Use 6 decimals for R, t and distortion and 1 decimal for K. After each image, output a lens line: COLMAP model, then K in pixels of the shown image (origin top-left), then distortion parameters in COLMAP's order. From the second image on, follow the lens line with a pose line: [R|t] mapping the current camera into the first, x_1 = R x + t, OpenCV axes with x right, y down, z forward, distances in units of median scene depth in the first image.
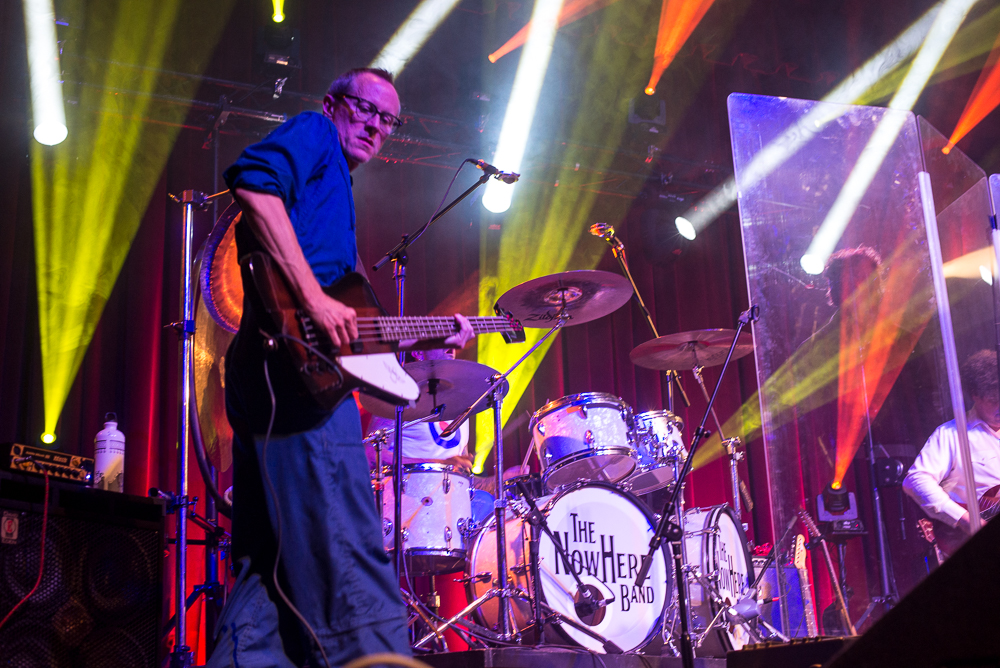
lens RADIAL K [[1435.9, 0, 500.0], [0, 1435.9, 334.0], [0, 0, 1]] dist [-0.121358, 0.088287]
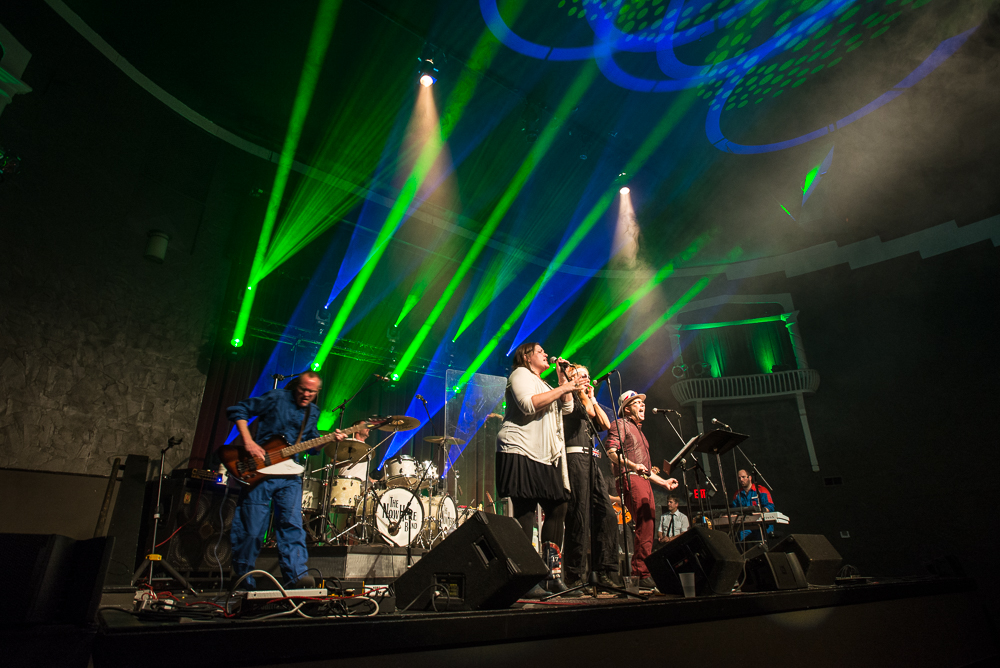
lens RADIAL K [[533.7, 0, 500.0], [0, 533.7, 334.0], [0, 0, 1]] dist [-0.069706, 0.035650]
pose [[0.986199, 0.095518, 0.135234, 0.092622], [-0.077030, 0.987724, -0.135896, -0.079611], [-0.146554, 0.123604, 0.981450, -0.167303]]
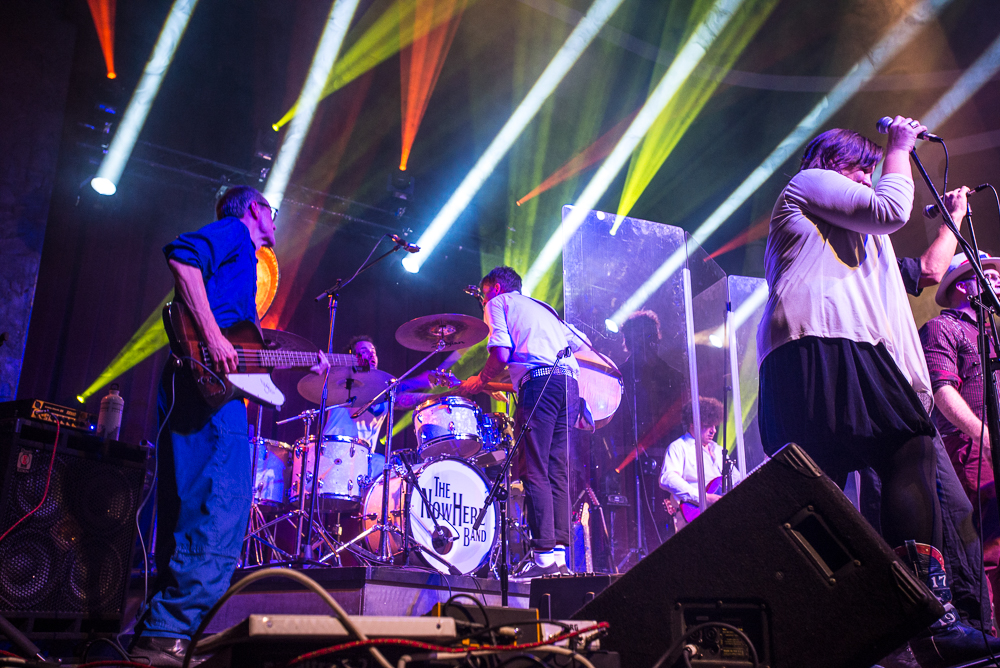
lens RADIAL K [[935.8, 0, 500.0], [0, 935.8, 334.0], [0, 0, 1]] dist [0.021310, 0.081893]
pose [[0.990956, 0.087368, 0.101847, 0.004655], [-0.084402, 0.995882, -0.033089, 0.004410], [-0.104318, 0.024194, 0.994250, 0.025588]]
